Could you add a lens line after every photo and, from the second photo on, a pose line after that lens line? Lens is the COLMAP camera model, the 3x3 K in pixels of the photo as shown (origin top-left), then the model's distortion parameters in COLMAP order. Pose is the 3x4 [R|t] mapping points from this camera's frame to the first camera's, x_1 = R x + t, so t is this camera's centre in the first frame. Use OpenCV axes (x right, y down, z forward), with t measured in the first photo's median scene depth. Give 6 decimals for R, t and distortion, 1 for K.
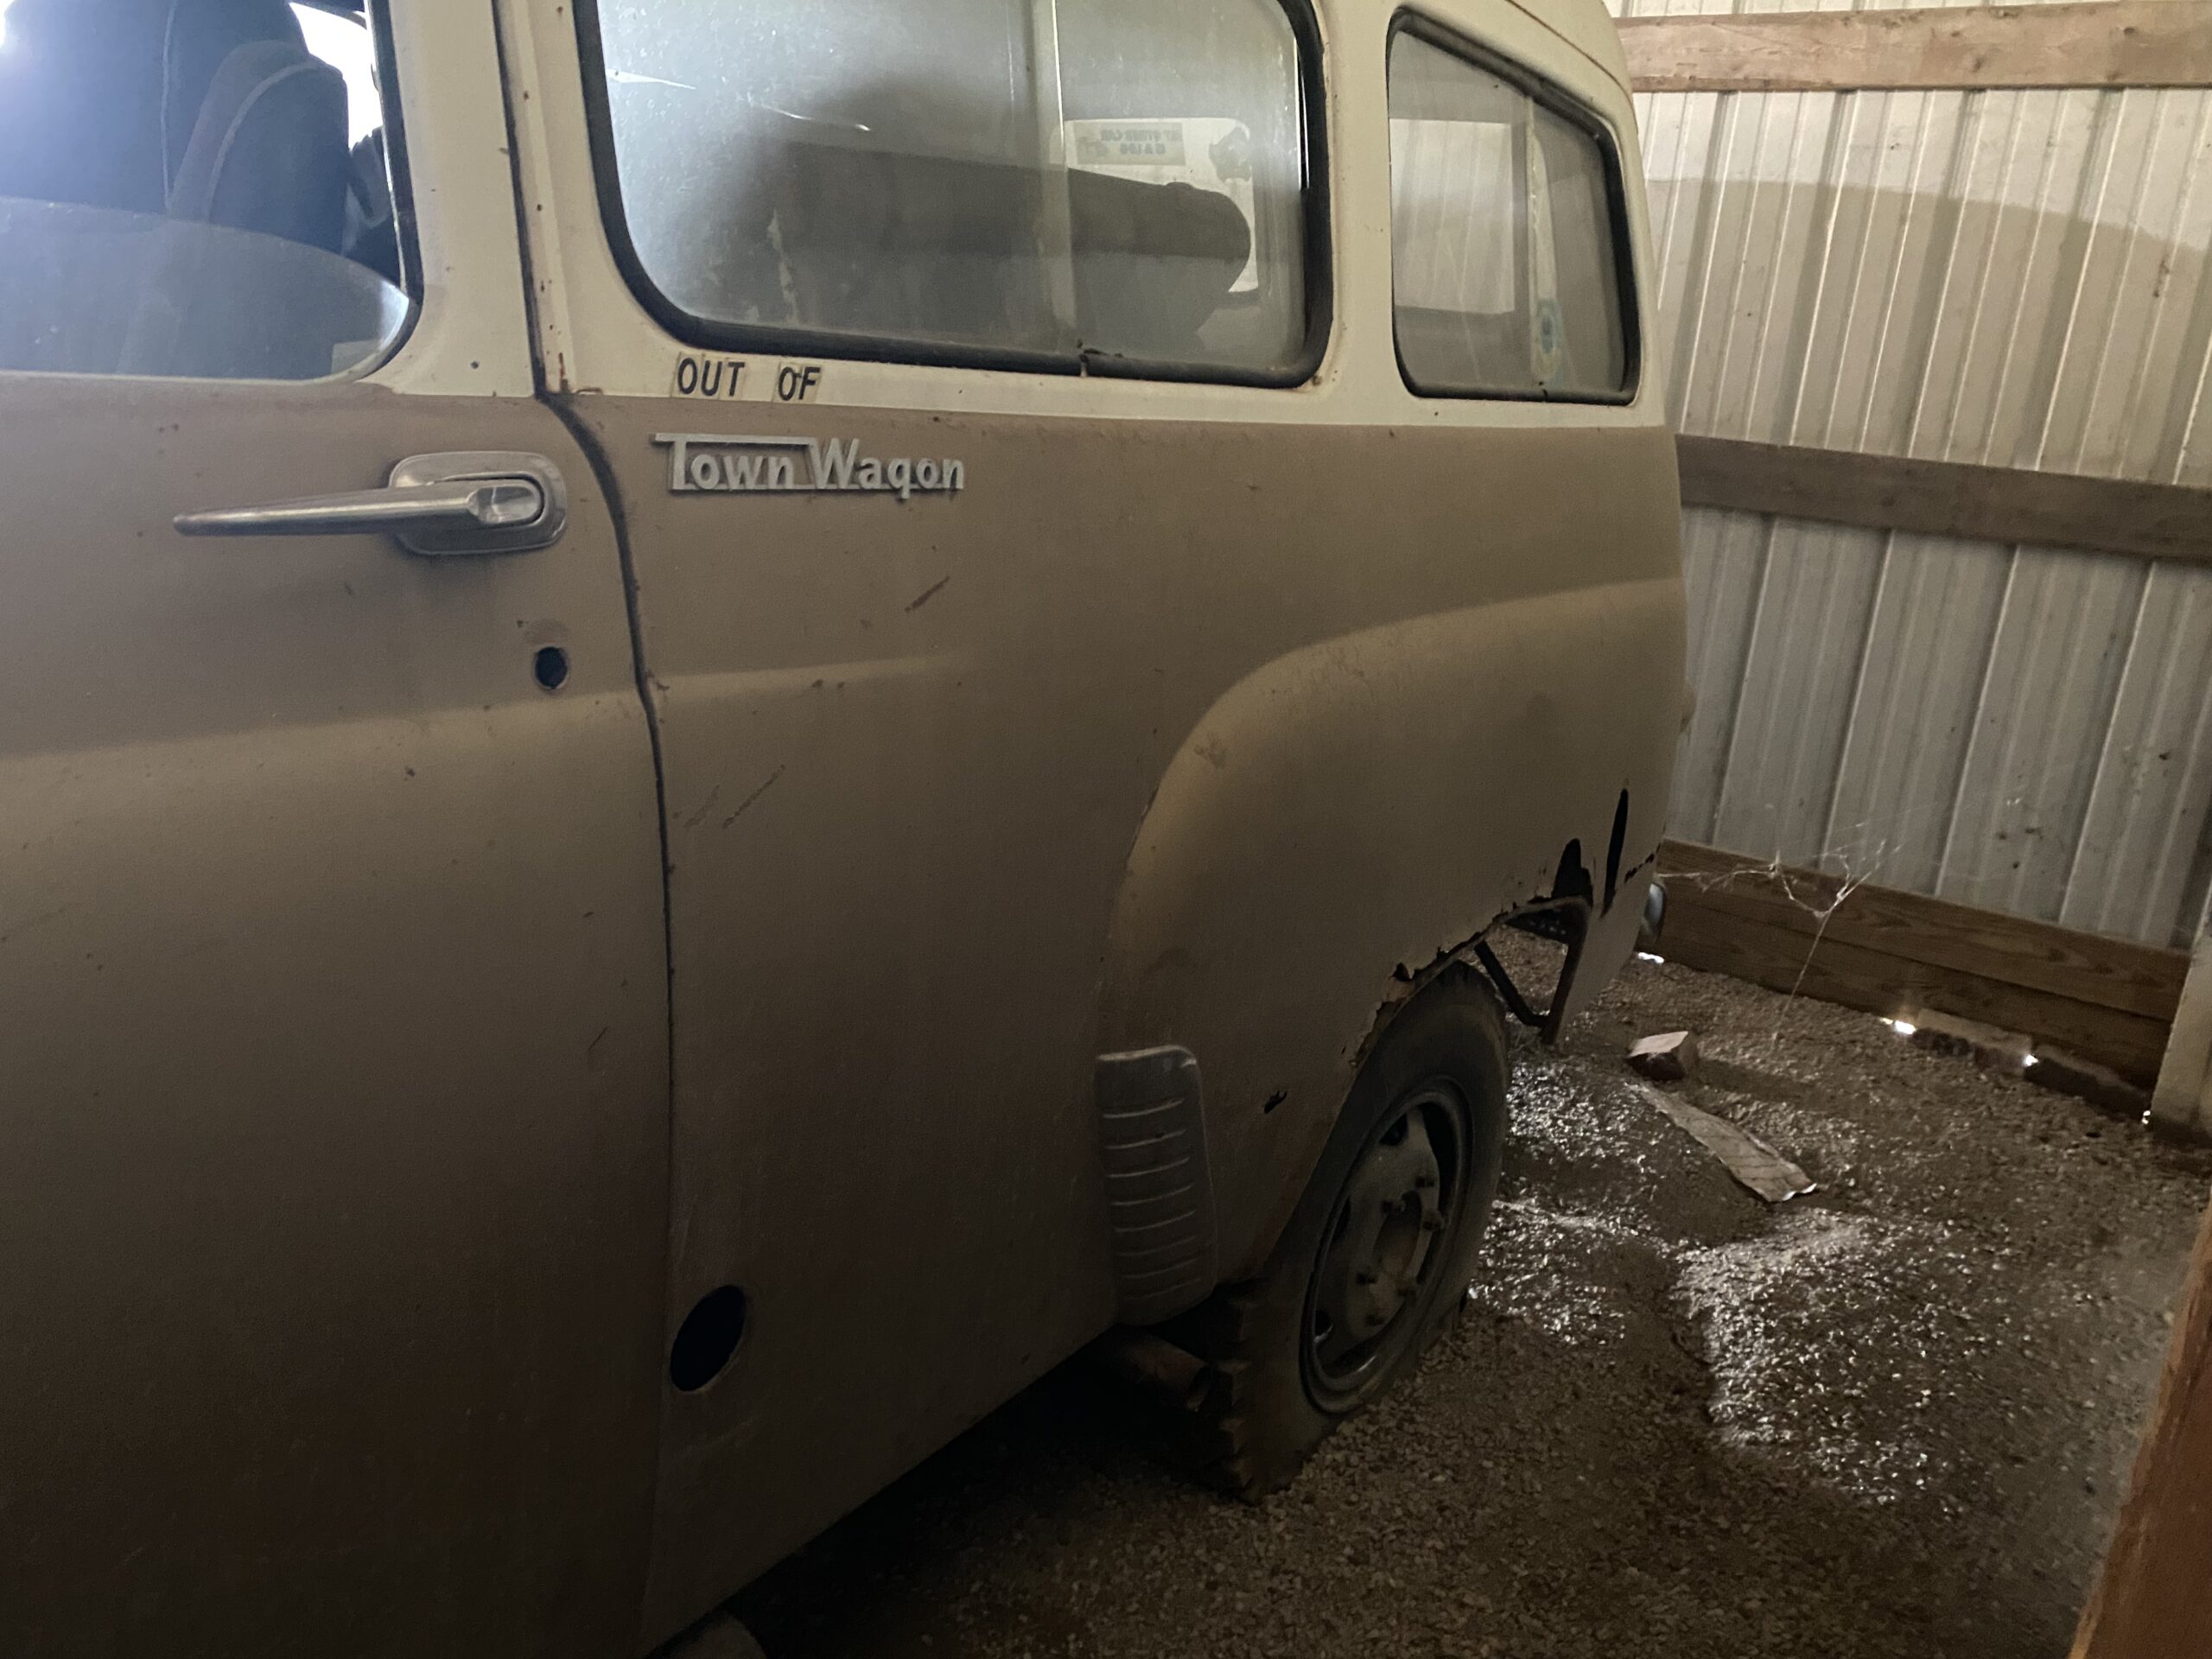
lens RADIAL K [[1688.2, 0, 1130.3], [0, 1688.2, 836.2], [0, 0, 1]] dist [0.026151, -0.018429]
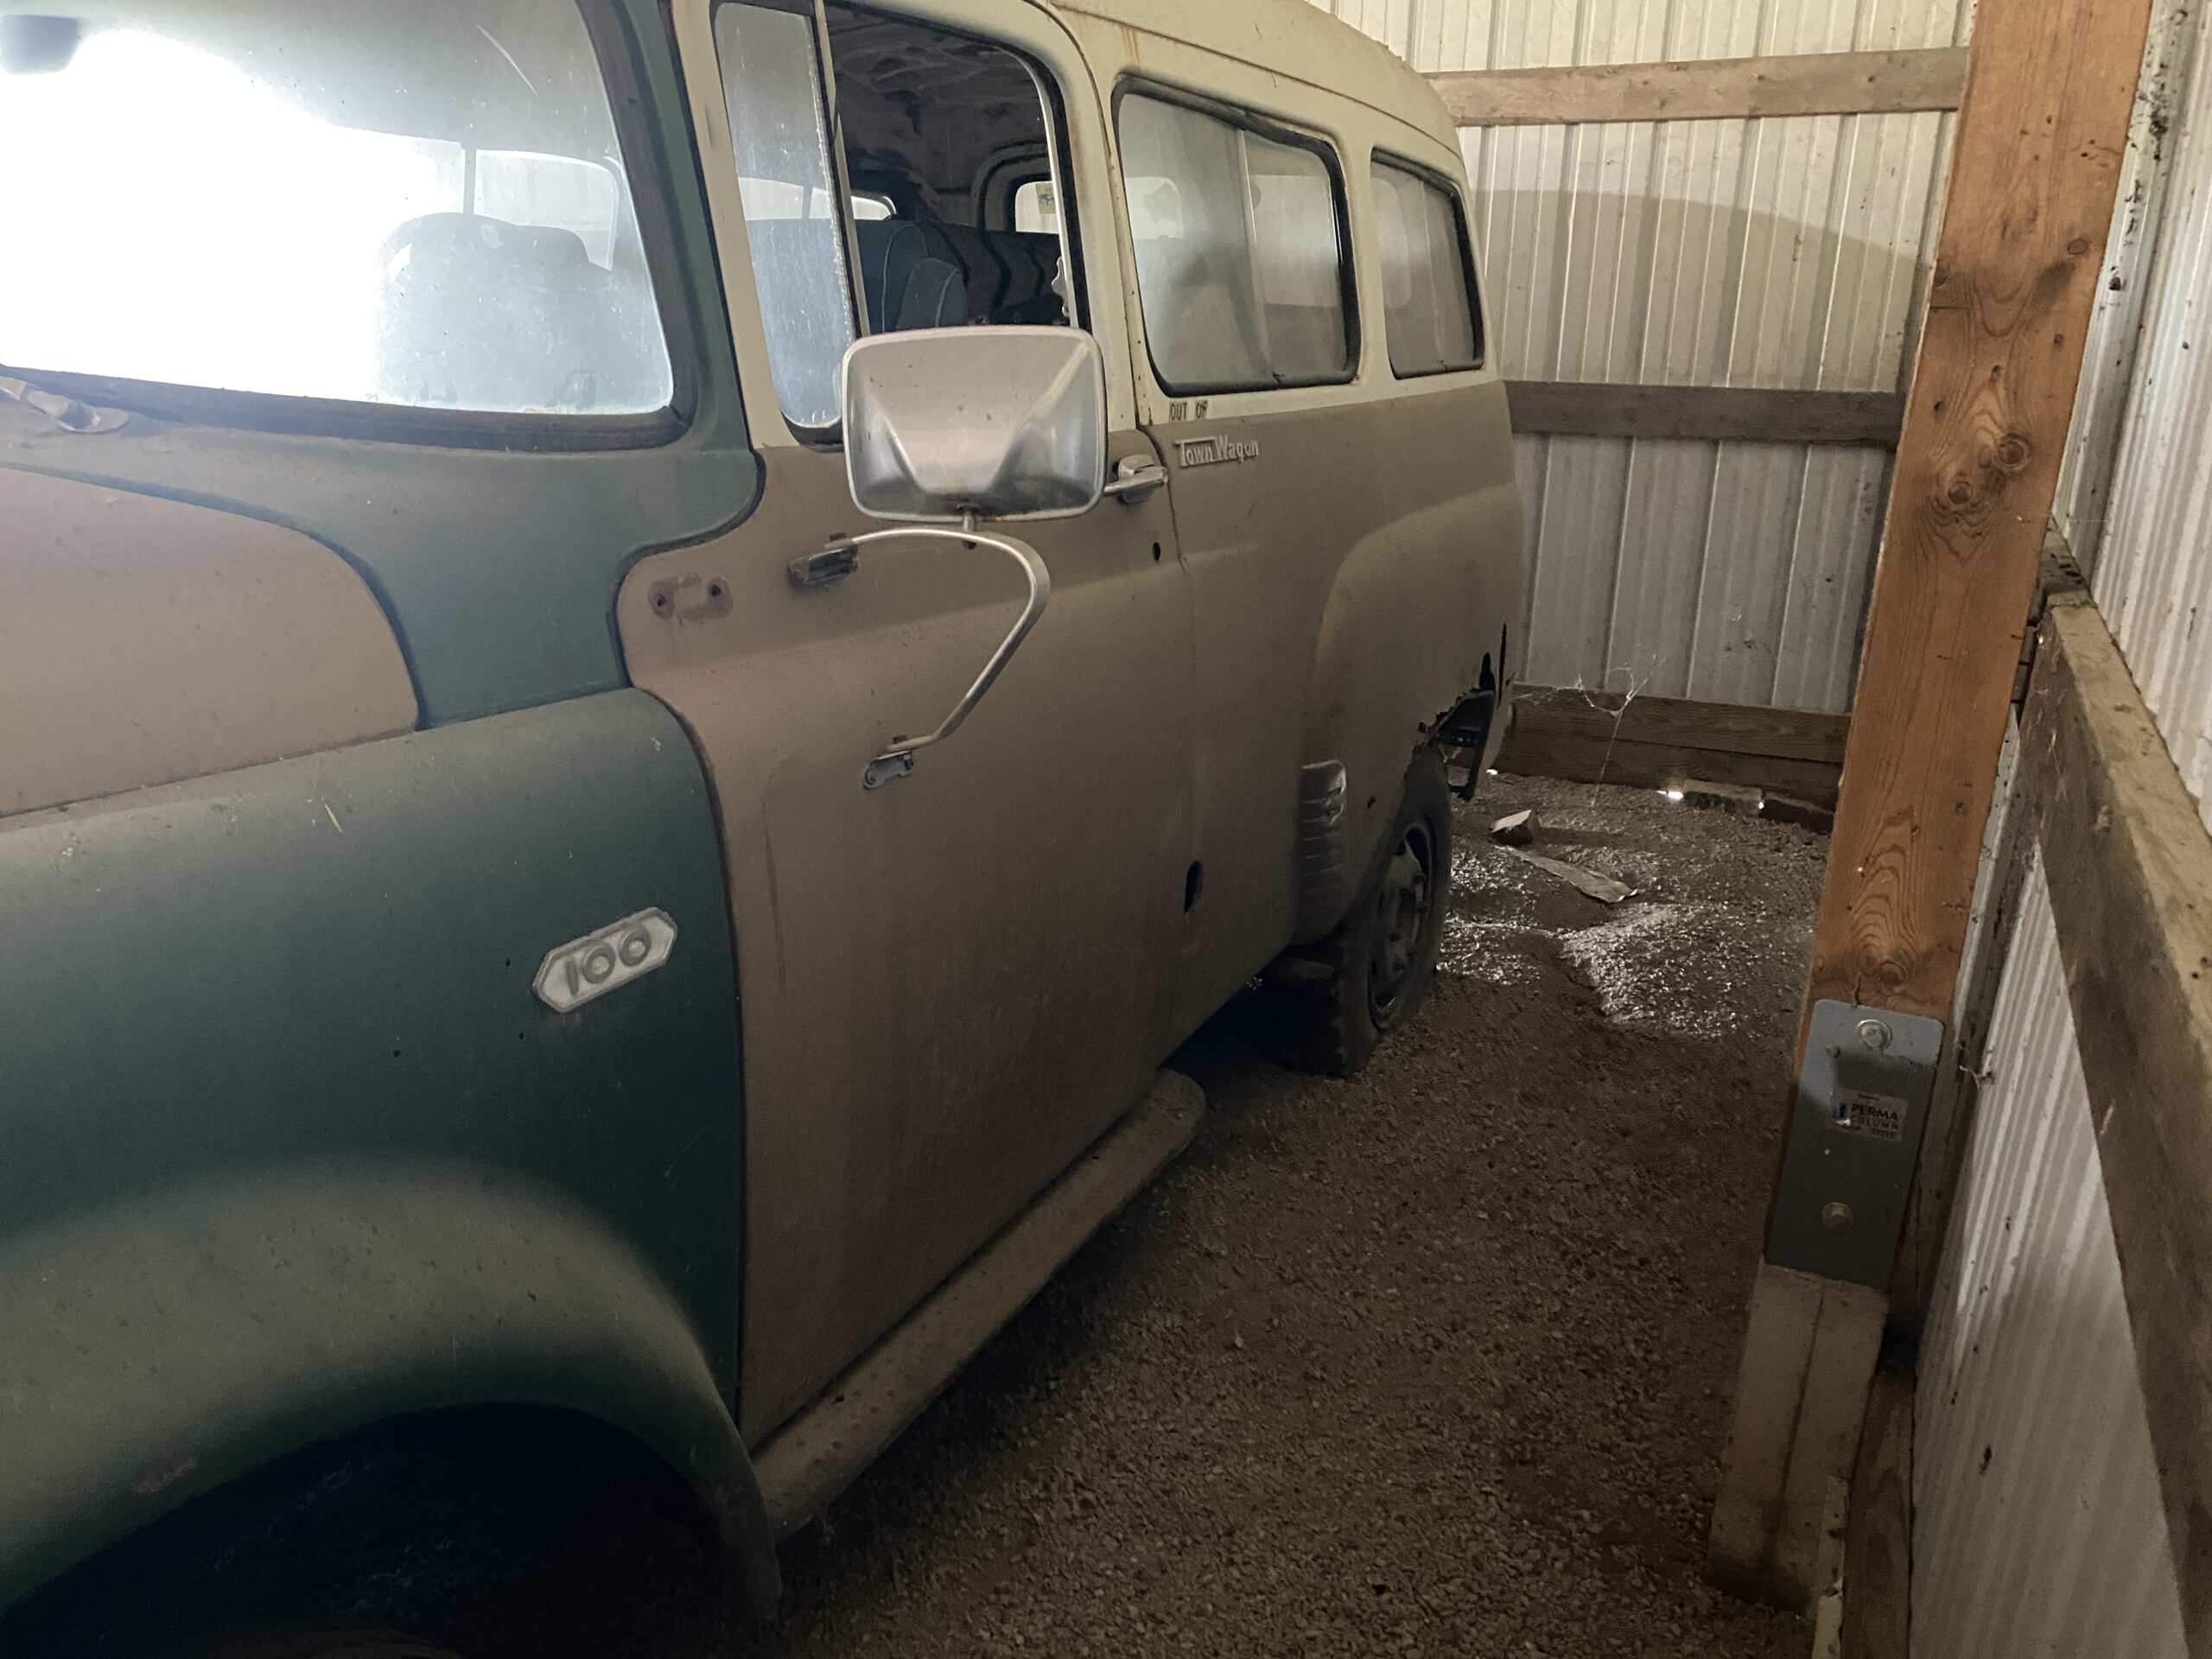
lens RADIAL K [[1688.2, 0, 1092.7], [0, 1688.2, 837.3], [0, 0, 1]] dist [0.026151, -0.018429]
pose [[0.985047, -0.111546, 0.131302, -0.226284], [0.108192, 0.993601, 0.032432, 0.057658], [-0.134079, -0.017741, 0.990812, -0.353999]]
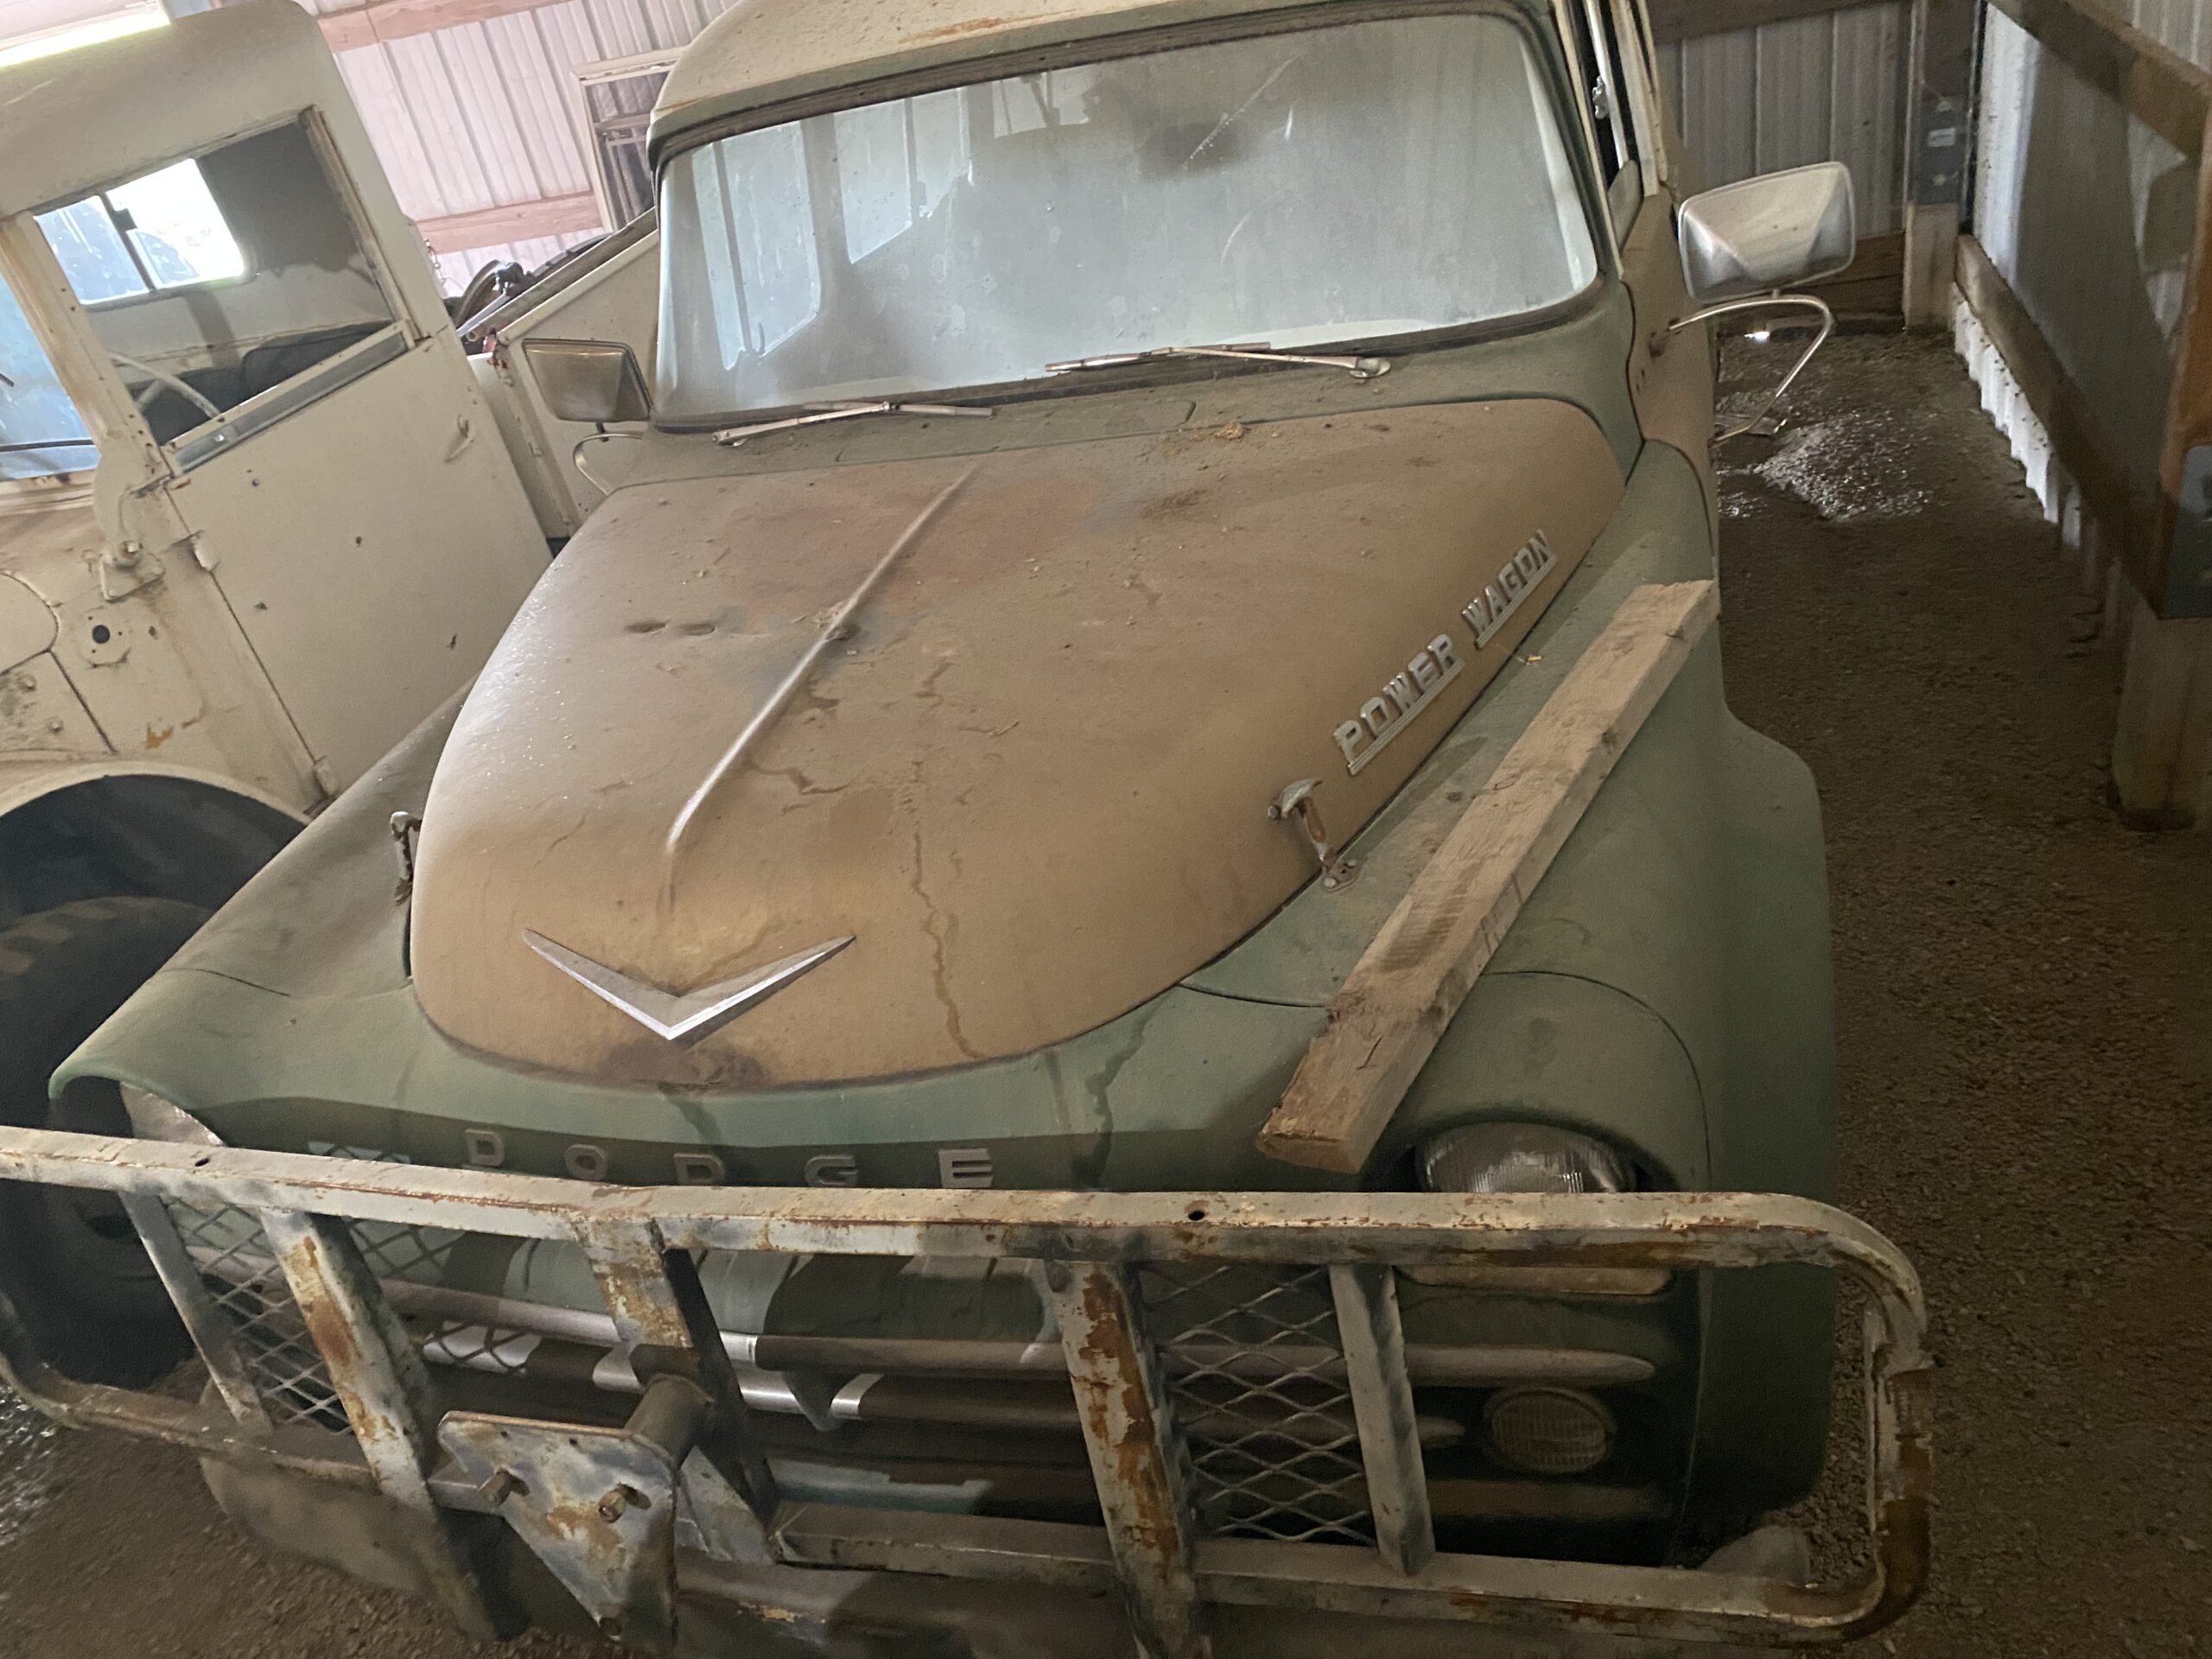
lens RADIAL K [[1688.2, 0, 1083.4], [0, 1688.2, 821.6], [0, 0, 1]] dist [0.026151, -0.018429]
pose [[0.904320, -0.394619, 0.162733, -0.698037], [0.353549, 0.906069, 0.232469, -0.089149], [-0.239184, -0.152693, 0.958893, -0.599149]]
